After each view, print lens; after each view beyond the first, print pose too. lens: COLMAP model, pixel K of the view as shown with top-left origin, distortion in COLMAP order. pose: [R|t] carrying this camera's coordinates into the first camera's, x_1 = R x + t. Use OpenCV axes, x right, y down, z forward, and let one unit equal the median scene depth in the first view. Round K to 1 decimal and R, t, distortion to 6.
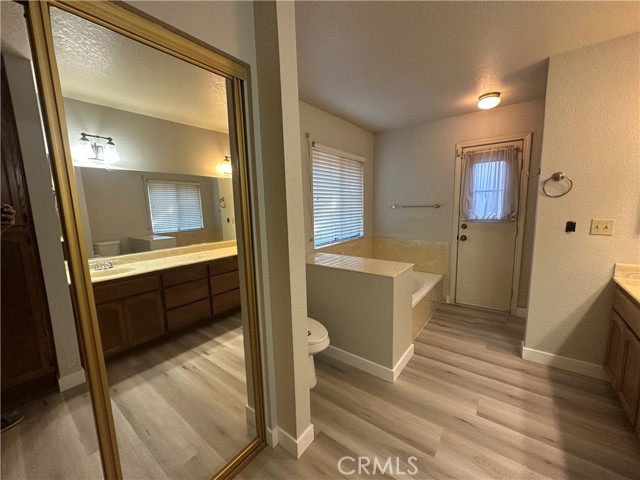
lens RADIAL K [[256.8, 0, 320.0], [0, 256.8, 240.0], [0, 0, 1]] dist [0.001667, 0.000295]
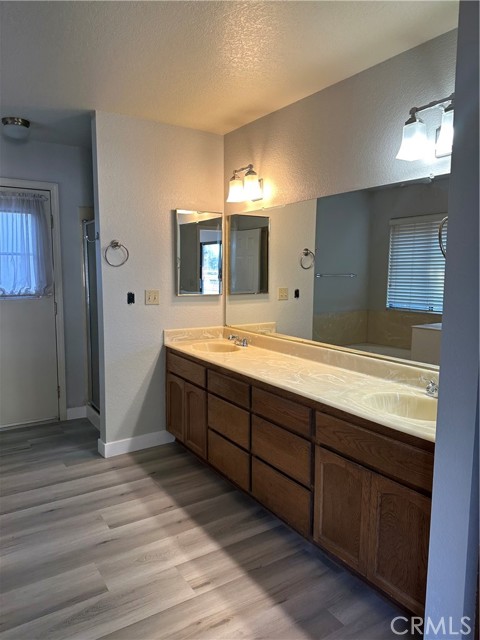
lens RADIAL K [[447.6, 0, 240.0], [0, 447.6, 320.0], [0, 0, 1]] dist [0.100065, -0.128711]
pose [[0.339425, -0.074895, 0.937647, -0.467971], [0.113416, 0.992811, 0.038245, 0.011897], [-0.933771, 0.093363, 0.345479, 0.047639]]
